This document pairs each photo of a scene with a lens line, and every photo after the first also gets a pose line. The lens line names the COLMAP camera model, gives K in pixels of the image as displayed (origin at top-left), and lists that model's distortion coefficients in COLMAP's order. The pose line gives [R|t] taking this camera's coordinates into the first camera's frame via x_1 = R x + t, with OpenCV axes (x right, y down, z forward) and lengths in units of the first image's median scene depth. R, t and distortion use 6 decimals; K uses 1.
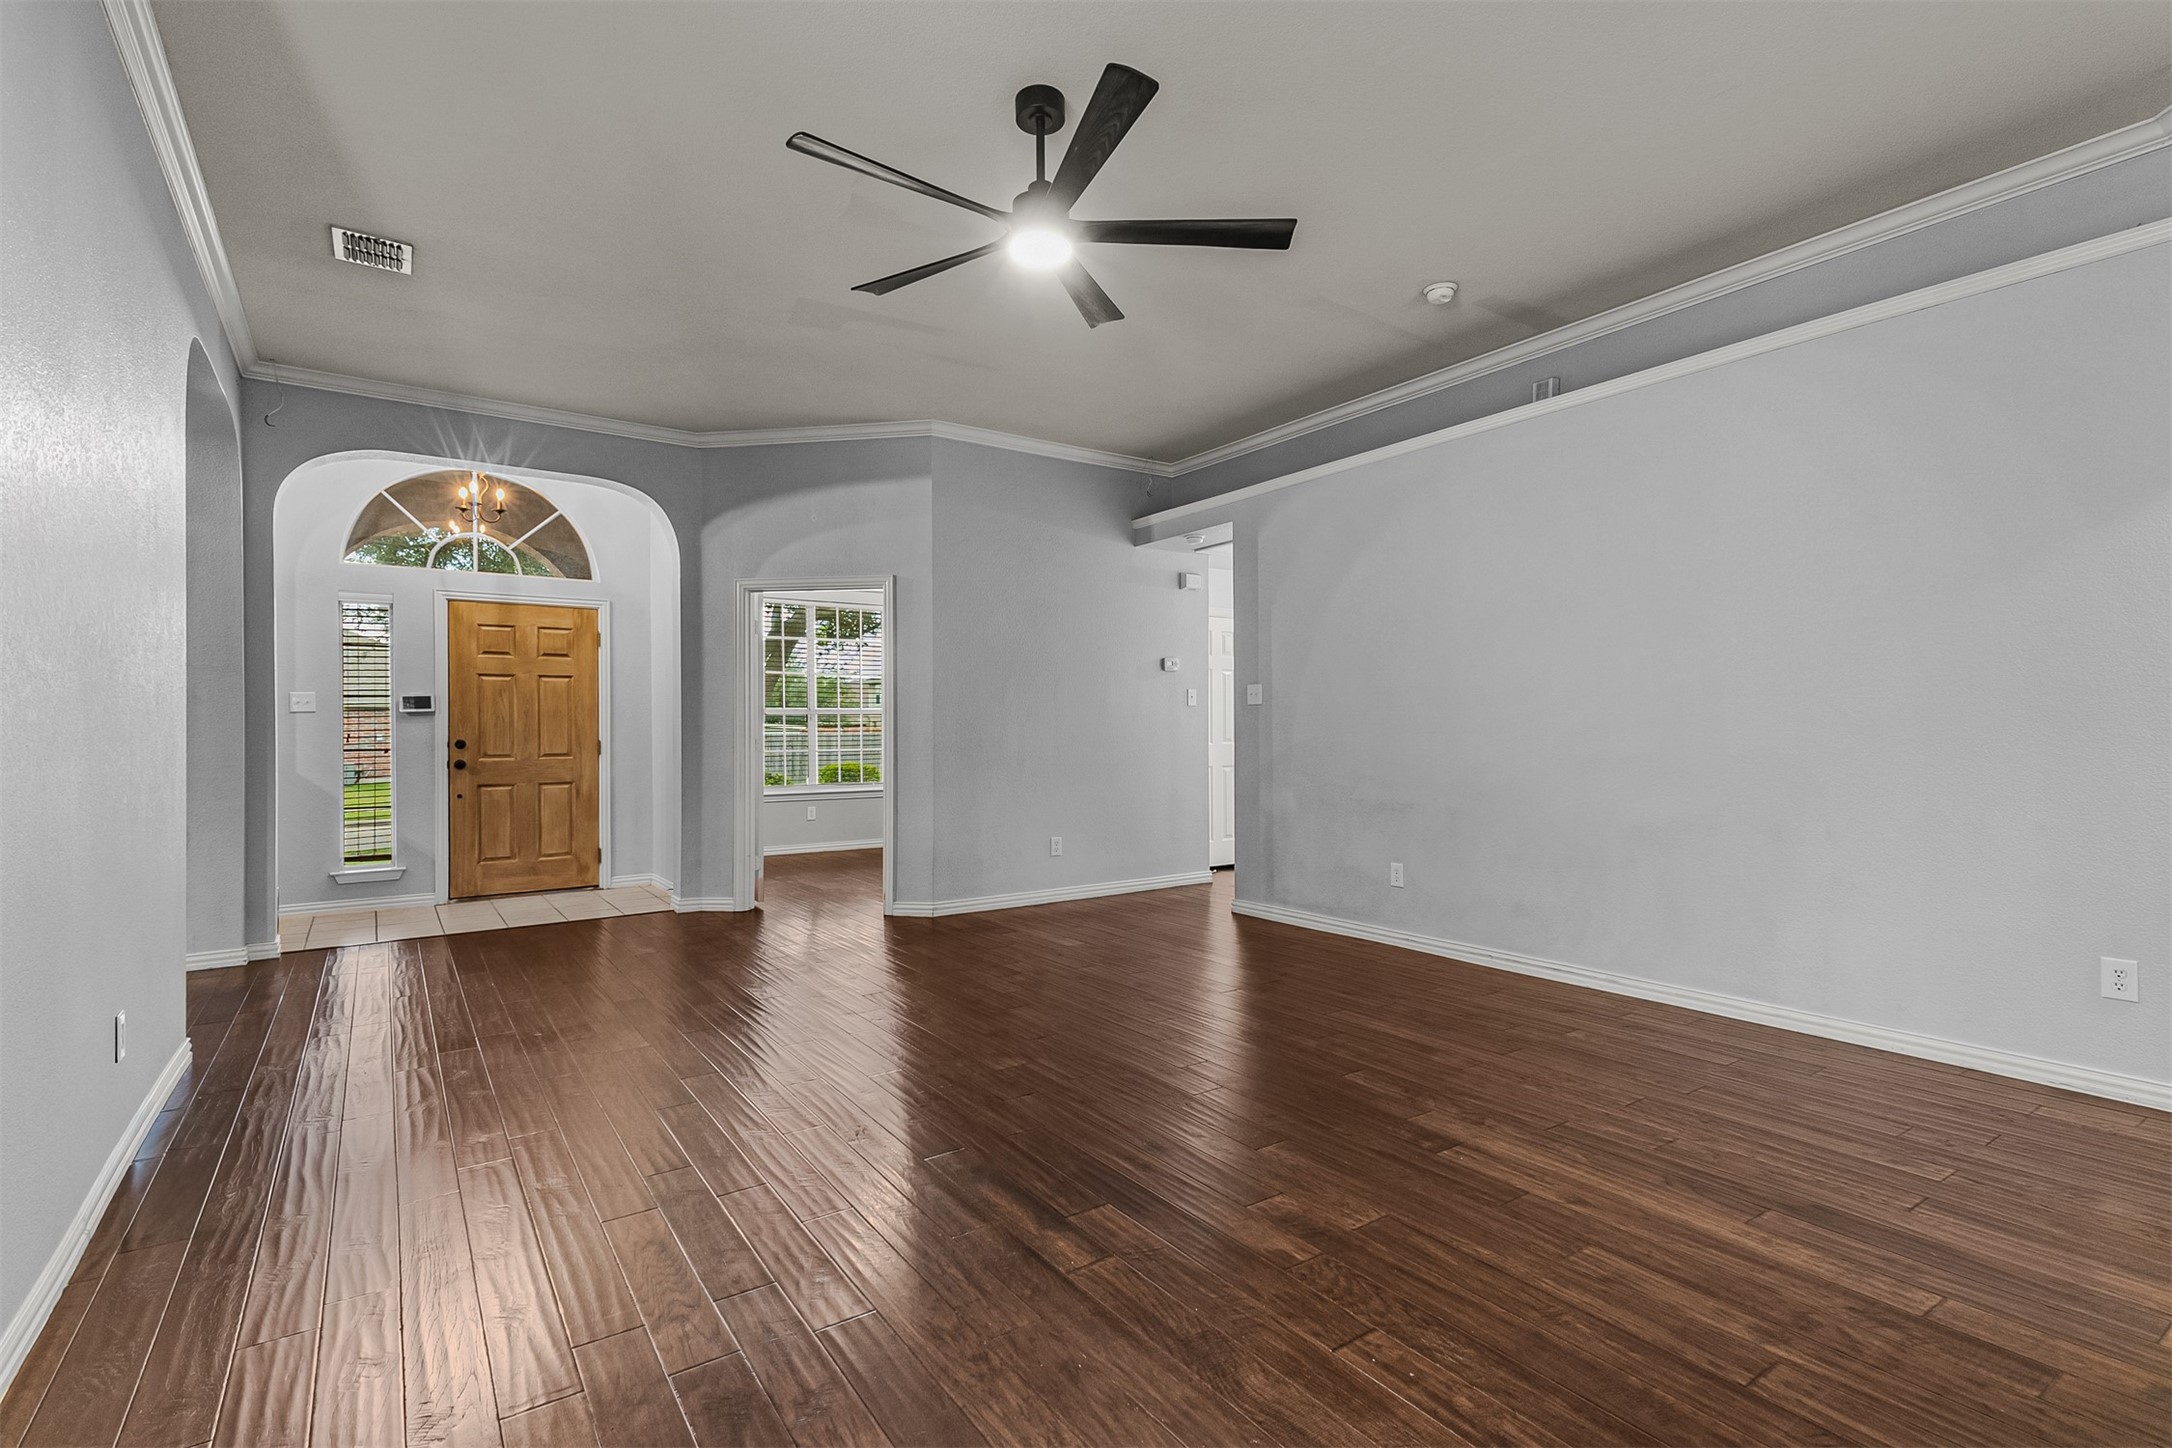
lens RADIAL K [[1002.1, 0, 1081.4], [0, 1002.1, 720.3], [0, 0, 1]] dist [0.023183, -0.001714]
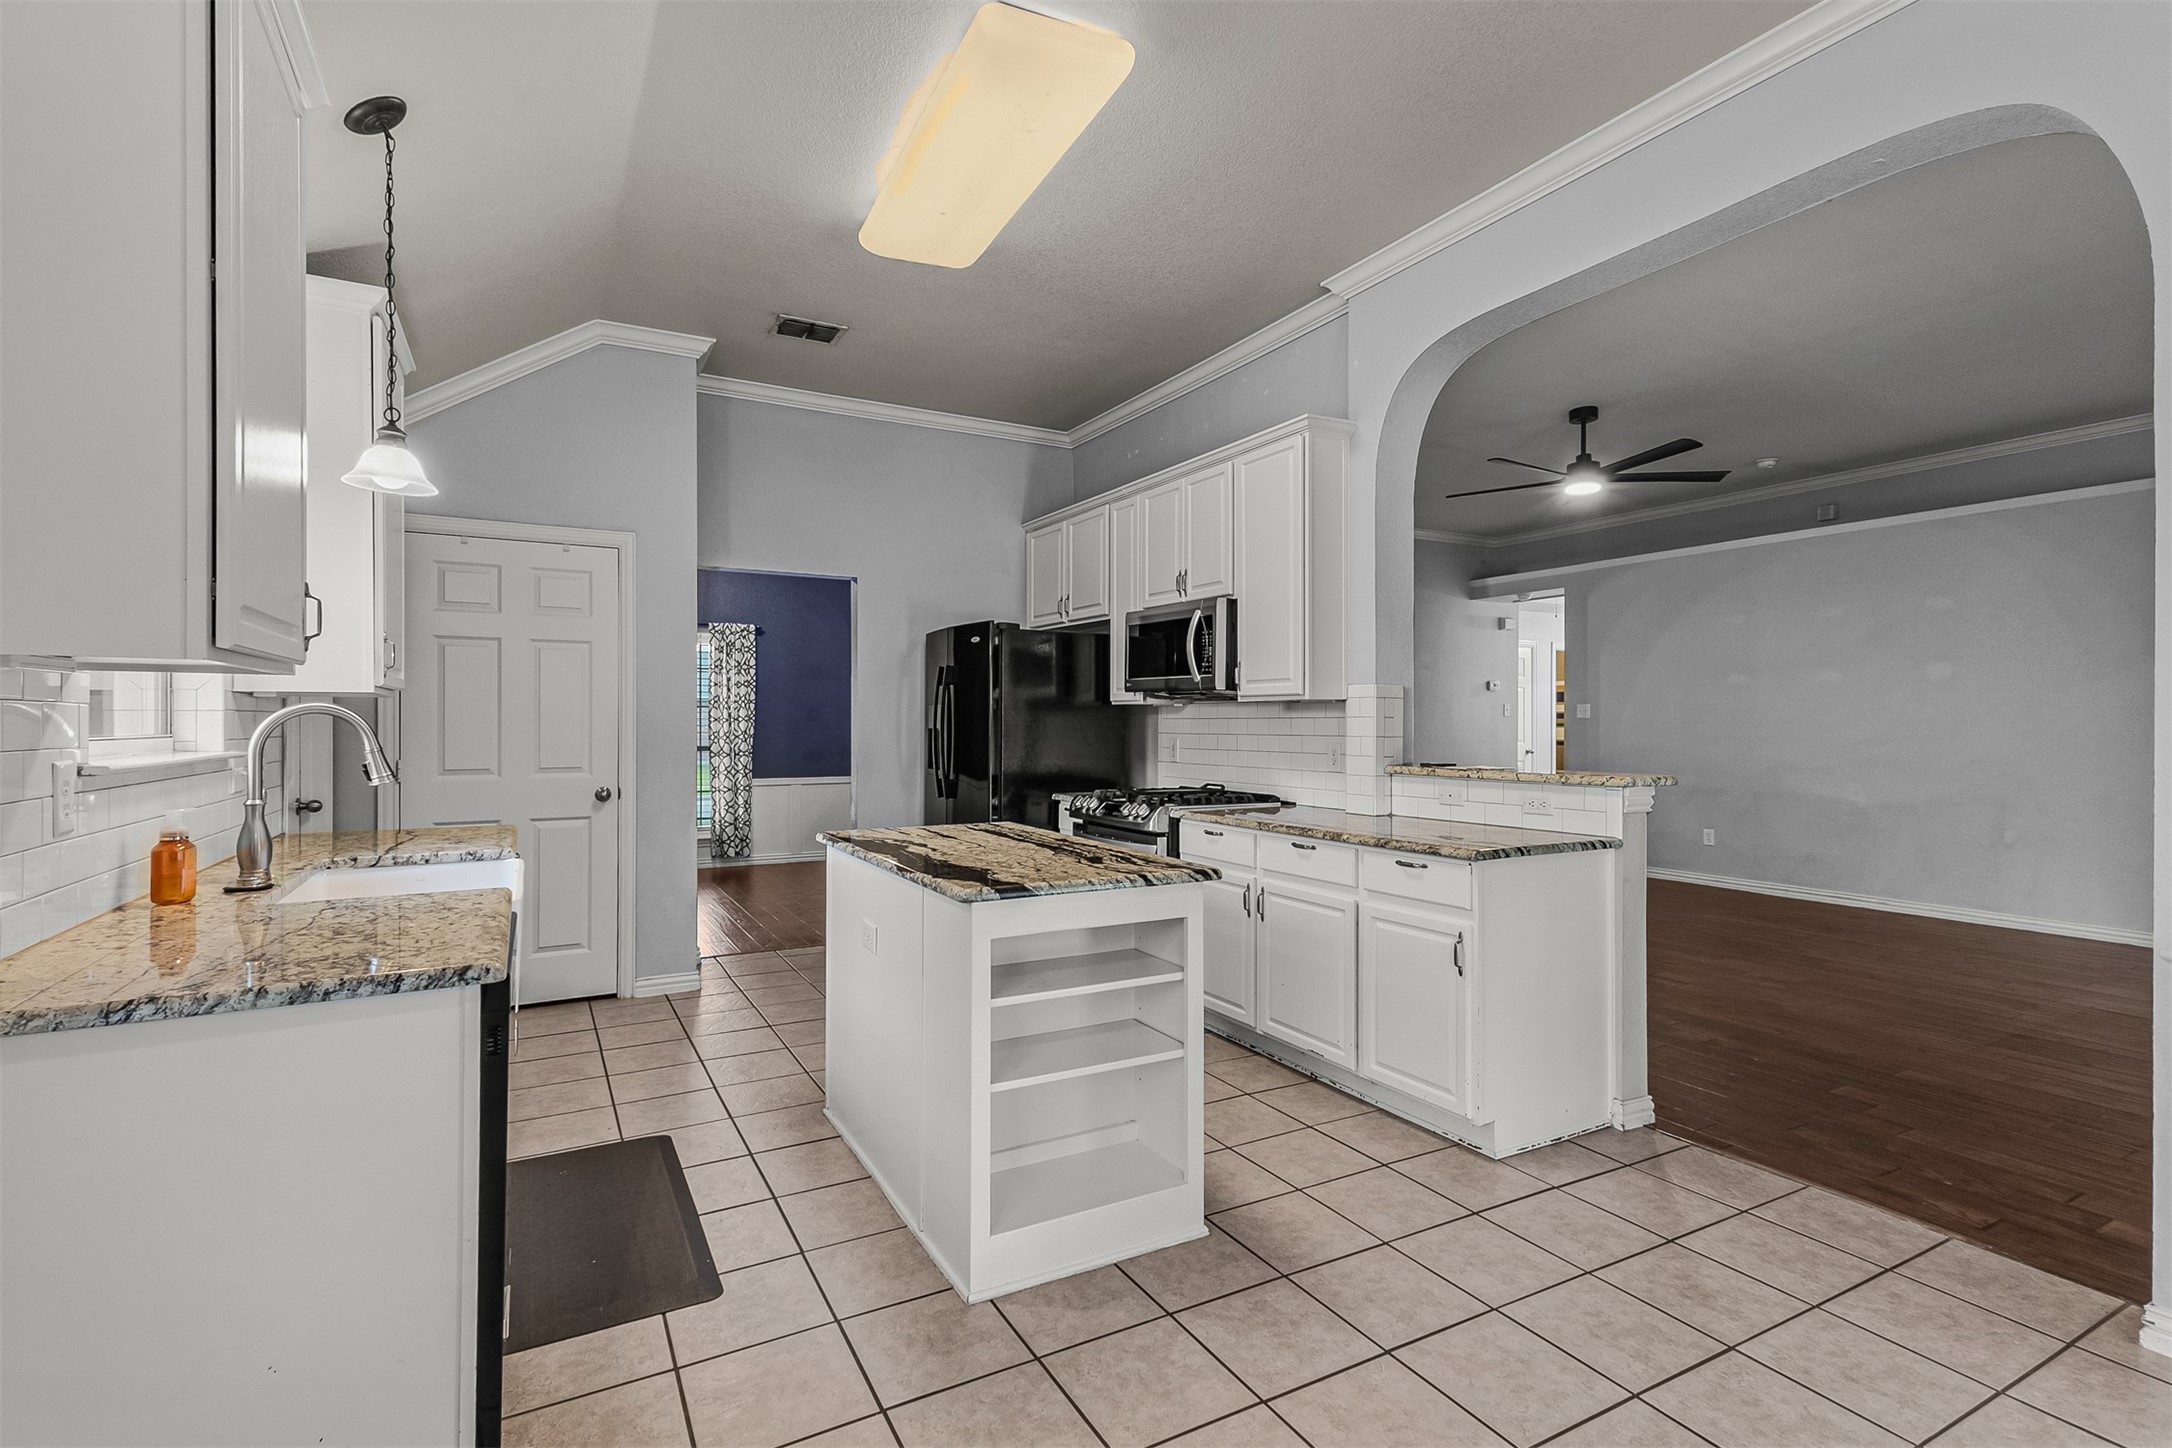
lens RADIAL K [[1002.1, 0, 1084.2], [0, 1002.1, 723.0], [0, 0, 1]] dist [0.023183, -0.001714]
pose [[0.995961, -0.001239, -0.089775, -0.453734], [0.003399, 0.999708, 0.023907, -0.051915], [0.089719, -0.024115, 0.995675, -0.543824]]
